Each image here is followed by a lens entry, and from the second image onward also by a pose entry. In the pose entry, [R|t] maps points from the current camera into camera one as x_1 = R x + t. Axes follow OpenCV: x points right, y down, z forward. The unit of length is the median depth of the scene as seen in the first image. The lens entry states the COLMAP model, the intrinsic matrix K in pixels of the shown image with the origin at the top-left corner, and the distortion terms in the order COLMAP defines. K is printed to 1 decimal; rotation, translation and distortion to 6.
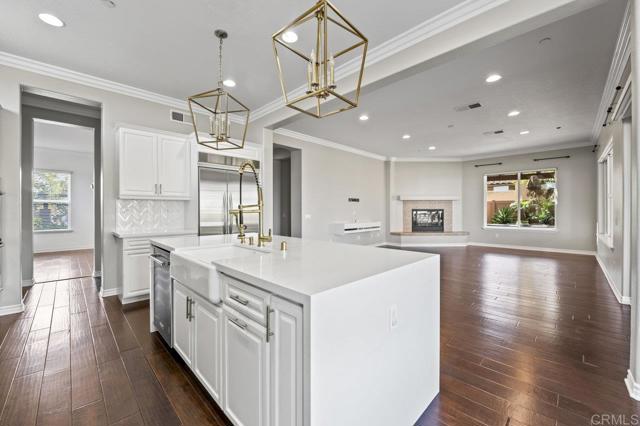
lens RADIAL K [[254.3, 0, 321.1], [0, 254.3, 212.7], [0, 0, 1]] dist [-0.008734, -0.001043]
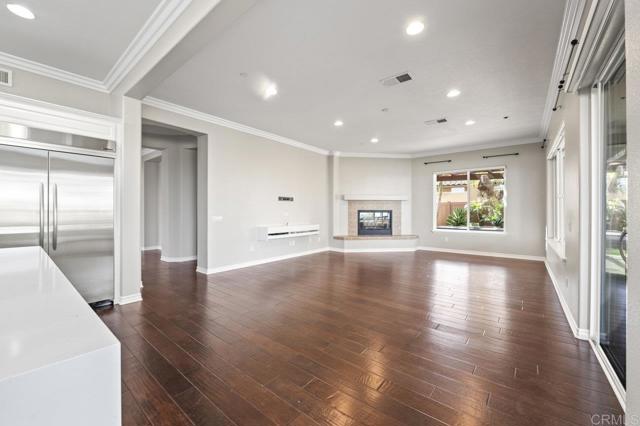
lens RADIAL K [[254.3, 0, 318.9], [0, 254.3, 211.7], [0, 0, 1]] dist [-0.008734, -0.001043]
pose [[0.994855, 0.004910, 0.101188, 0.152443], [-0.004184, 0.999964, -0.007389, -0.001407], [-0.101221, 0.006928, 0.994840, 0.141777]]
